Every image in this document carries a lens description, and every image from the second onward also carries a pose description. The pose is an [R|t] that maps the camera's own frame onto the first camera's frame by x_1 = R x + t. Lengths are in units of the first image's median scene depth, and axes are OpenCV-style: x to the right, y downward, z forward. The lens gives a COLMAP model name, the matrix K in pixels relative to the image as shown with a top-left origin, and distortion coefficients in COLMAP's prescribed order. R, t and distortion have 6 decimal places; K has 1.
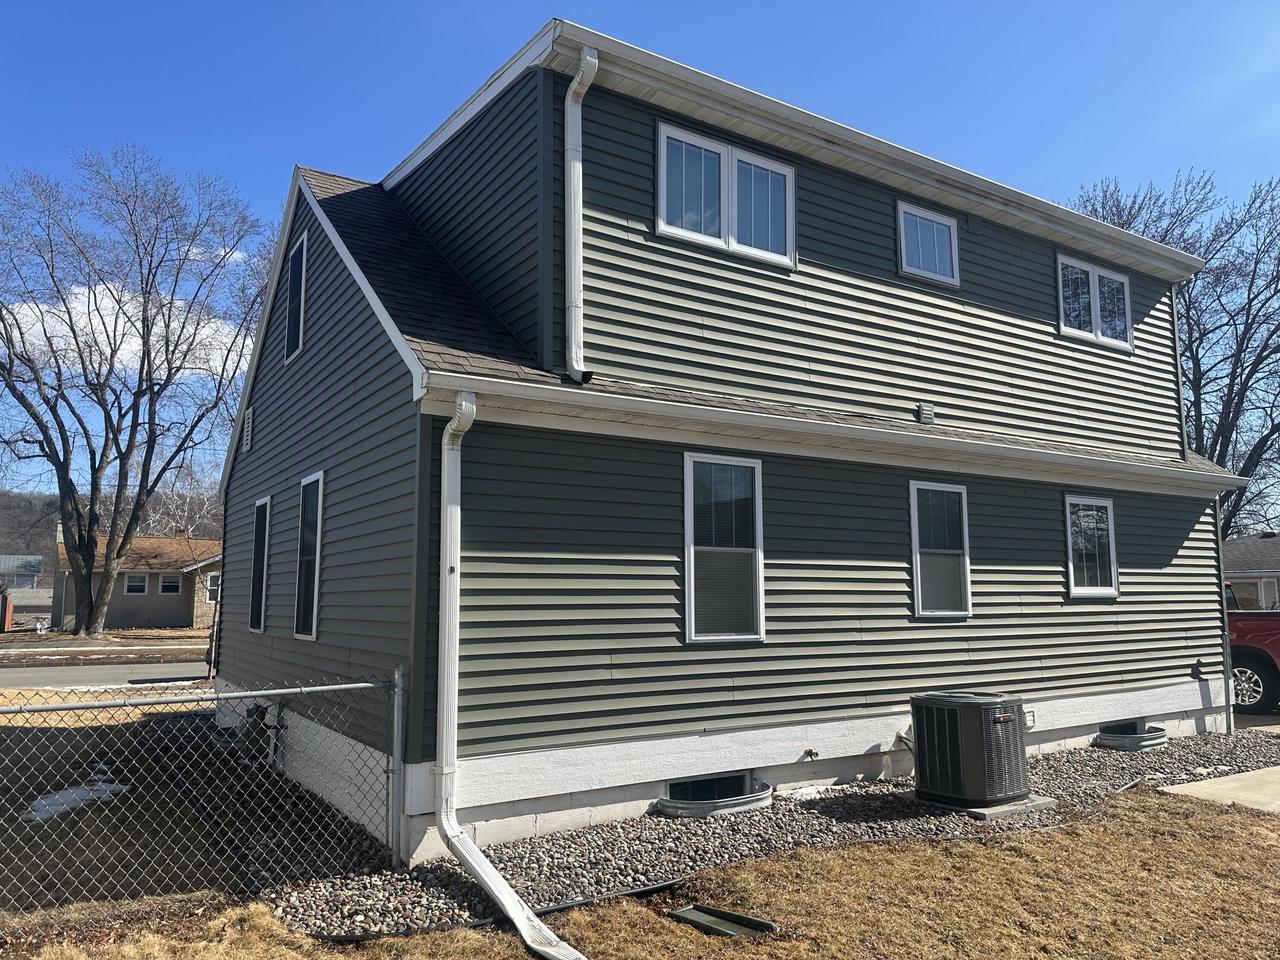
lens RADIAL K [[905.5, 0, 633.5], [0, 905.5, 484.5], [0, 0, 1]] dist [0.022353, -0.020794]
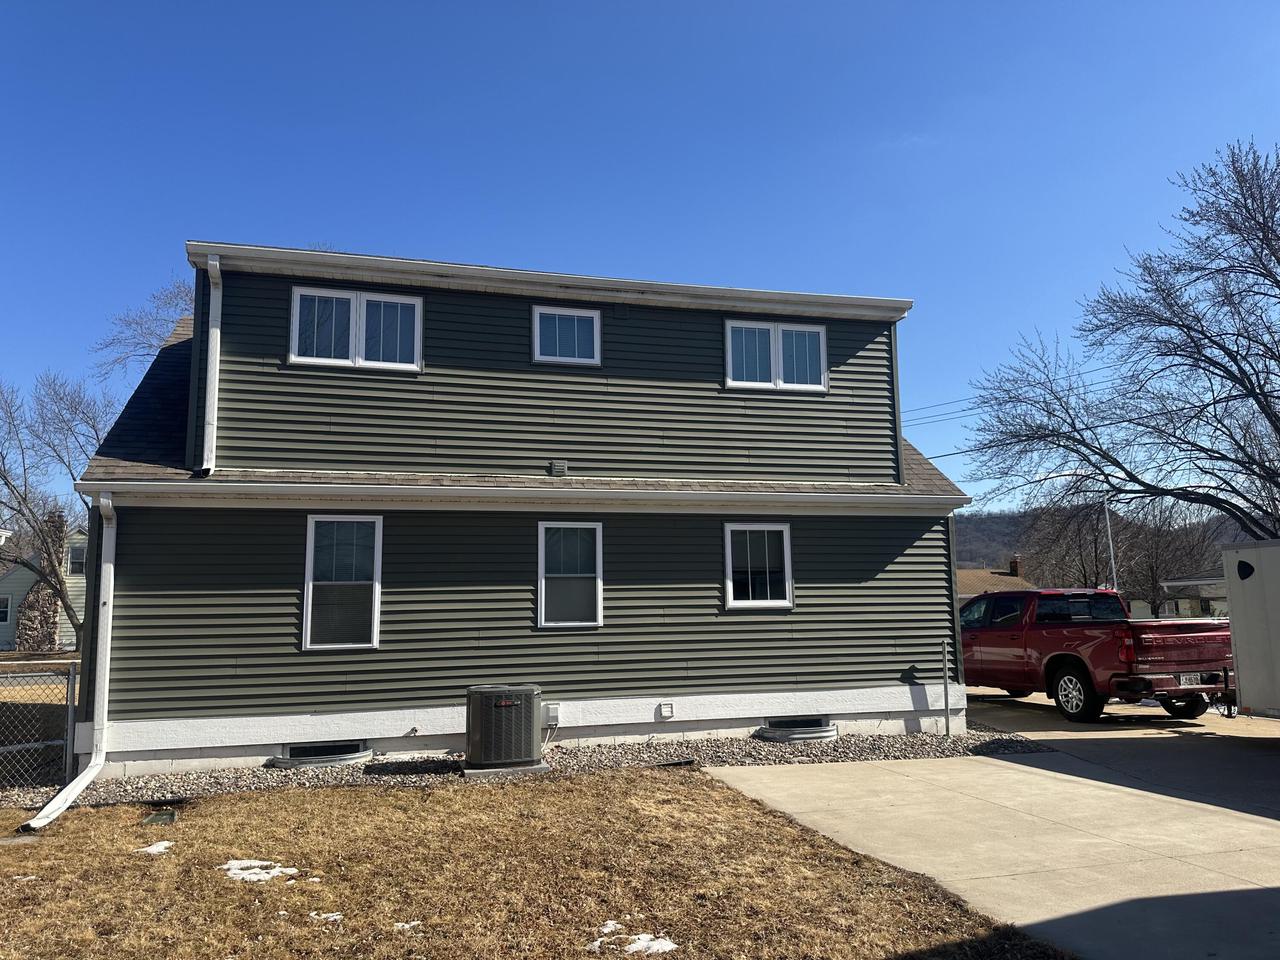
lens RADIAL K [[904.0, 0, 638.0], [0, 904.0, 482.3], [0, 0, 1]] dist [0.205252, -0.403065]
pose [[0.959102, -0.063684, -0.275803, 0.818348], [0.054842, 0.997707, -0.039660, -0.001463], [0.277697, 0.022913, 0.960396, -0.211650]]
